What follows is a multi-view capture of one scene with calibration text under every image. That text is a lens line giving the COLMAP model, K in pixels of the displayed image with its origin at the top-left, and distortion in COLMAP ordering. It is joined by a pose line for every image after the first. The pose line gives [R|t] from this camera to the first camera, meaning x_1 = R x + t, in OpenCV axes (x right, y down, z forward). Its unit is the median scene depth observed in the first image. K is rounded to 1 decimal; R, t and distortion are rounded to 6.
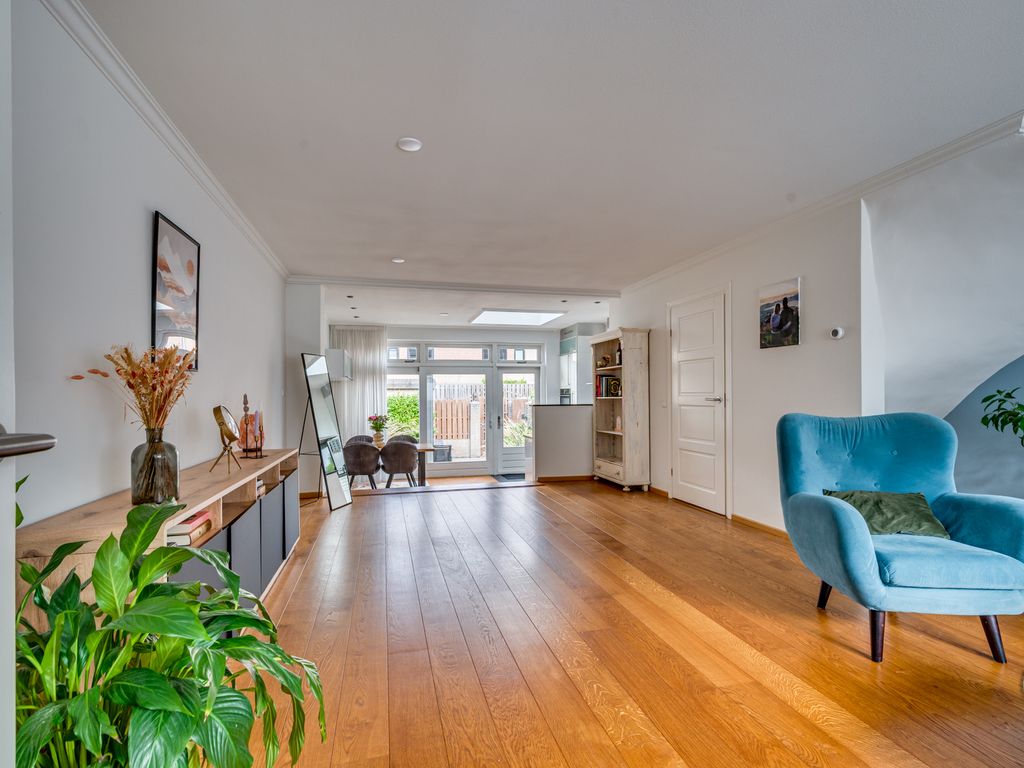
lens RADIAL K [[494.1, 0, 513.2], [0, 494.1, 387.8], [0, 0, 1]] dist [0.000373, 0.000098]
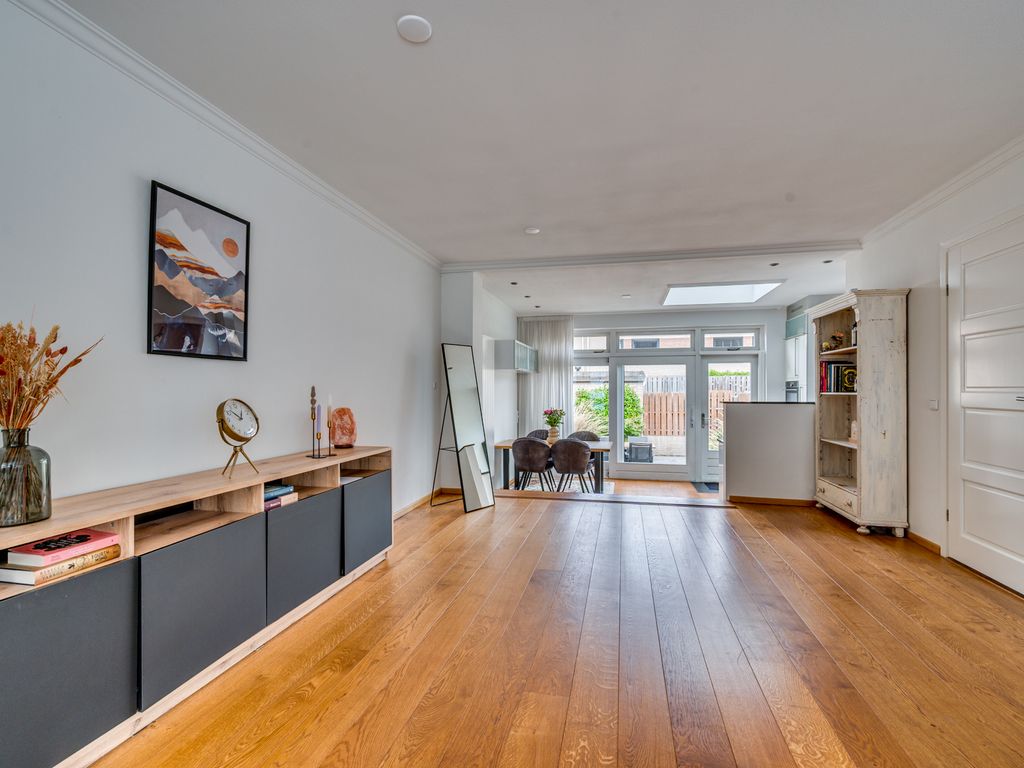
lens RADIAL K [[484.6, 0, 512.0], [0, 484.6, 384.0], [0, 0, 1]] dist [-0.002446, 0.000798]
pose [[0.892193, 0.002746, -0.451645, 0.085900], [0.000247, 0.999978, 0.006567, 0.001771], [0.451654, -0.005971, 0.892173, 0.171724]]
